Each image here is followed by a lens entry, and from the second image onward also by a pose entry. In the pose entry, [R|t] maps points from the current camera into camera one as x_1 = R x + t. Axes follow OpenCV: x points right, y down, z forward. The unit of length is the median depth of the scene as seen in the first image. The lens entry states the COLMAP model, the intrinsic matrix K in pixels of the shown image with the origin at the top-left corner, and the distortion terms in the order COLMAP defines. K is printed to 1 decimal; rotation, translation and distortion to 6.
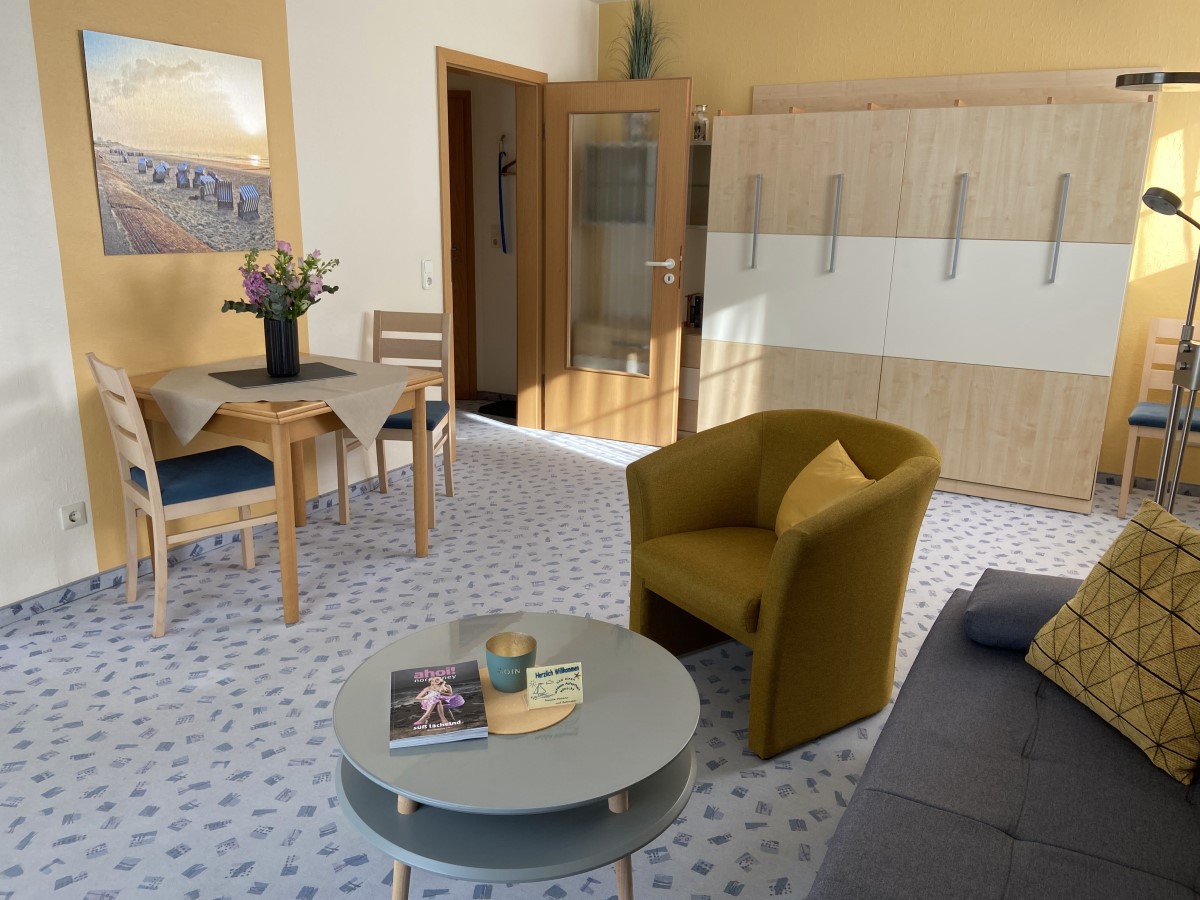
lens RADIAL K [[906.3, 0, 620.5], [0, 906.3, 440.3], [0, 0, 1]] dist [0.085276, -0.040491]
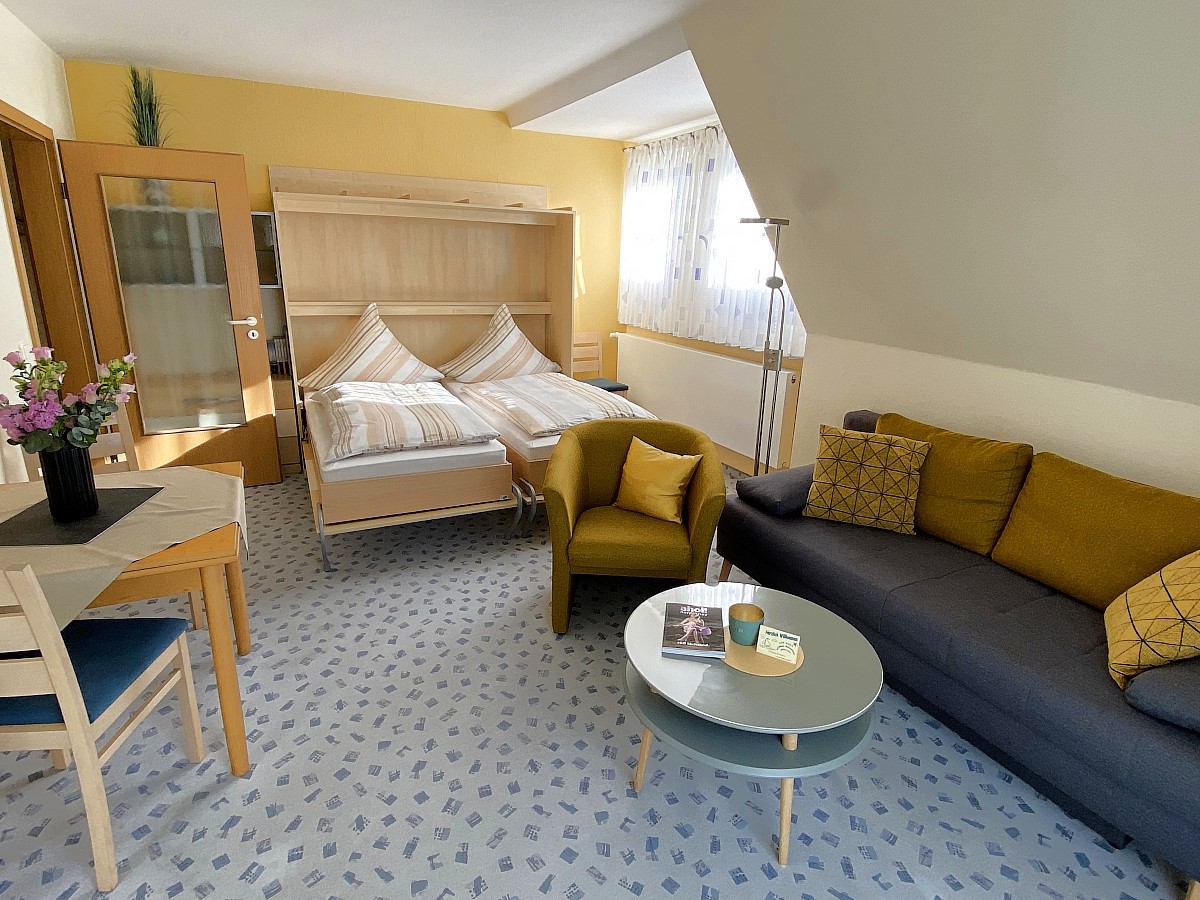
lens RADIAL K [[641.5, 0, 603.6], [0, 641.5, 438.2], [0, 0, 1]] dist [0.023808, -0.020775]
pose [[0.574420, -0.226134, 0.786705, -0.508950], [0.195422, 0.971178, 0.136470, -0.116829], [-0.794891, 0.075348, 0.602055, 0.285896]]
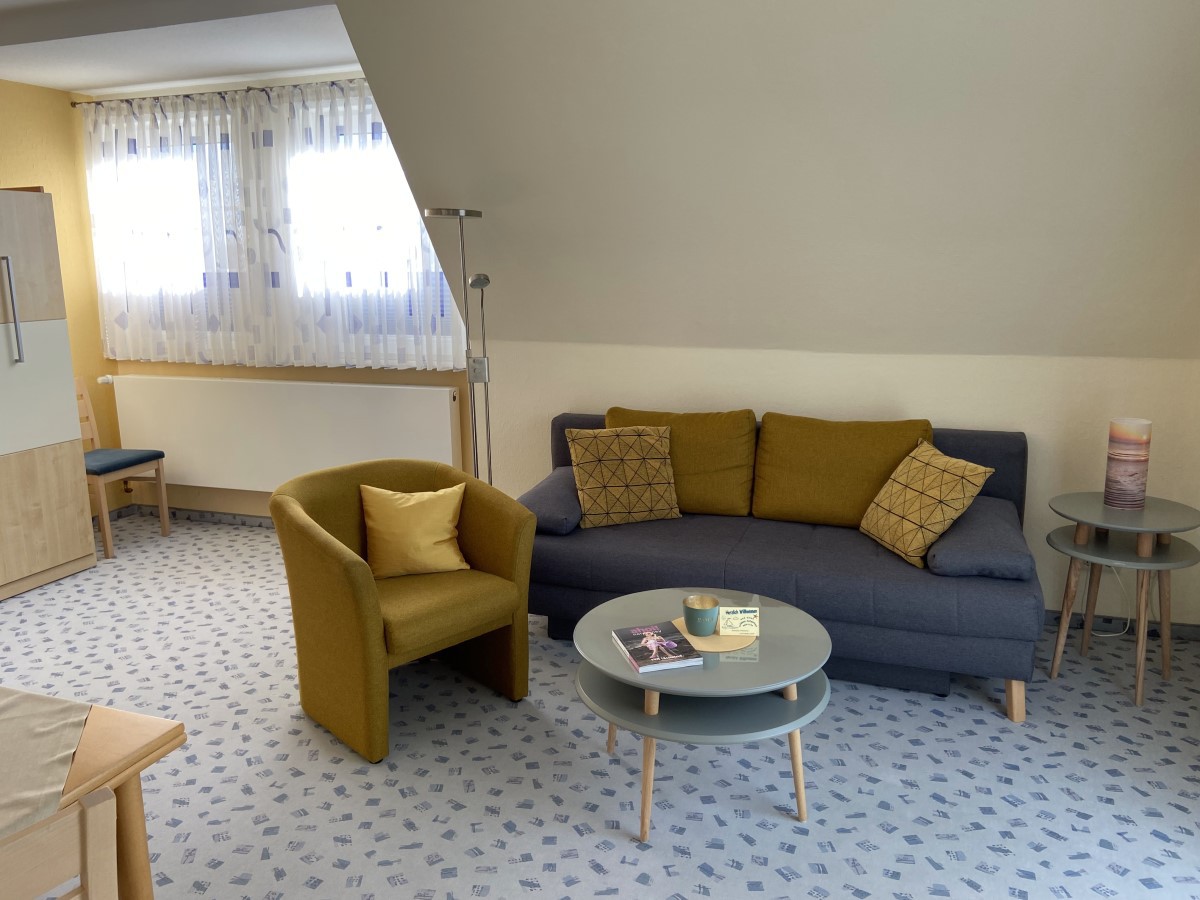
lens RADIAL K [[906.3, 0, 586.0], [0, 906.3, 410.3], [0, 0, 1]] dist [0.085276, -0.040491]
pose [[-0.139155, -0.178977, 0.973963, -0.736407], [0.265131, 0.940892, 0.210781, -0.206873], [-0.954118, 0.287559, -0.083477, 0.620393]]
